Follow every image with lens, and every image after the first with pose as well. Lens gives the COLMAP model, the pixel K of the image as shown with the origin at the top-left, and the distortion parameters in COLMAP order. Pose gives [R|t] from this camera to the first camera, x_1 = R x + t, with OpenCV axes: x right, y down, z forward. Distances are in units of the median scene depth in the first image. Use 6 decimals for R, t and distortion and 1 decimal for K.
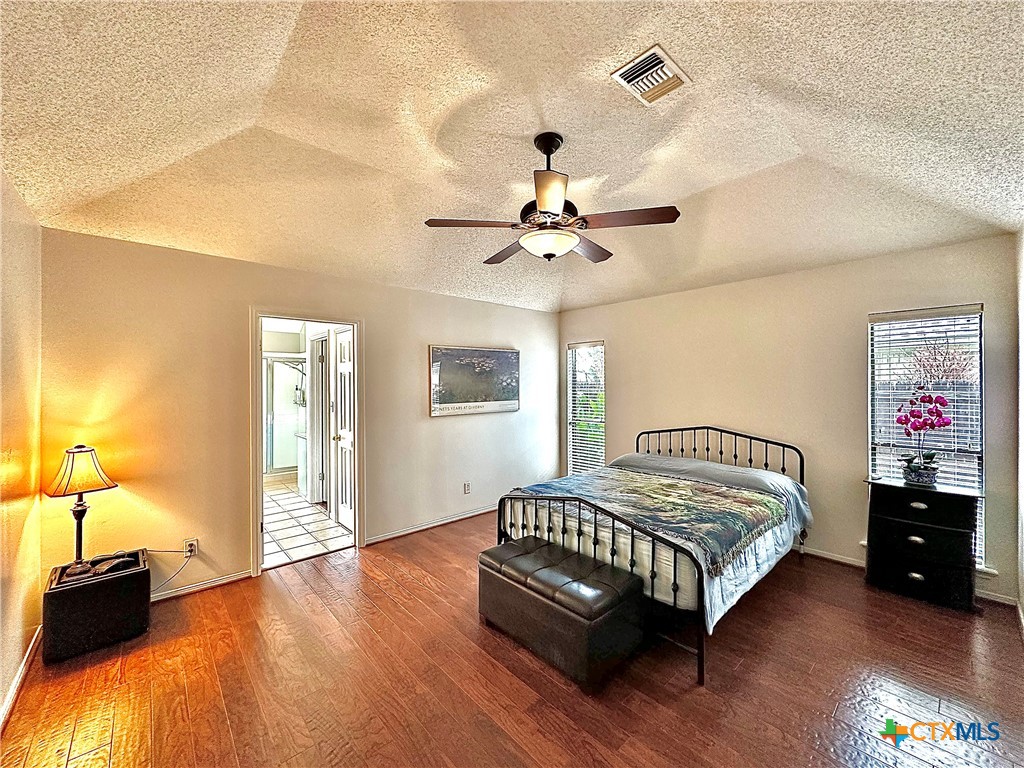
lens RADIAL K [[406.8, 0, 512.0], [0, 406.8, 384.0], [0, 0, 1]] dist [-0.001749, 0.000126]
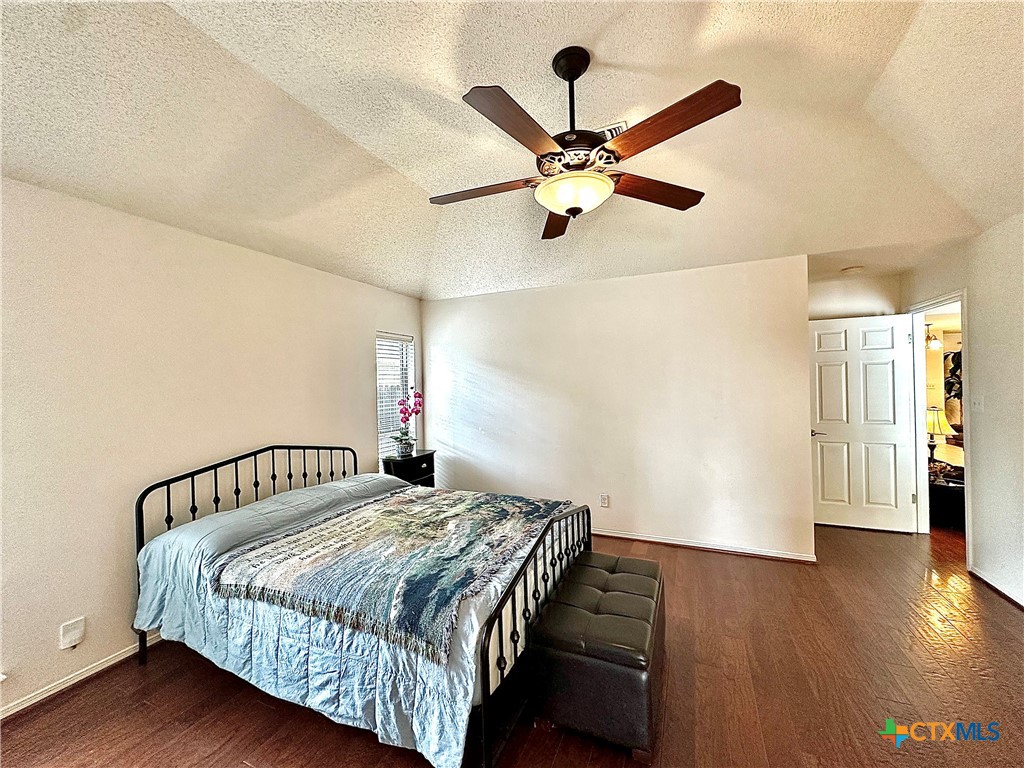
lens RADIAL K [[406.8, 0, 512.0], [0, 406.8, 384.0], [0, 0, 1]] dist [-0.001749, 0.000126]
pose [[-0.403552, 0.012924, 0.914865, -0.521991], [0.024125, 0.999703, -0.003481, 0.010557], [-0.914639, 0.020666, -0.403744, 1.327208]]
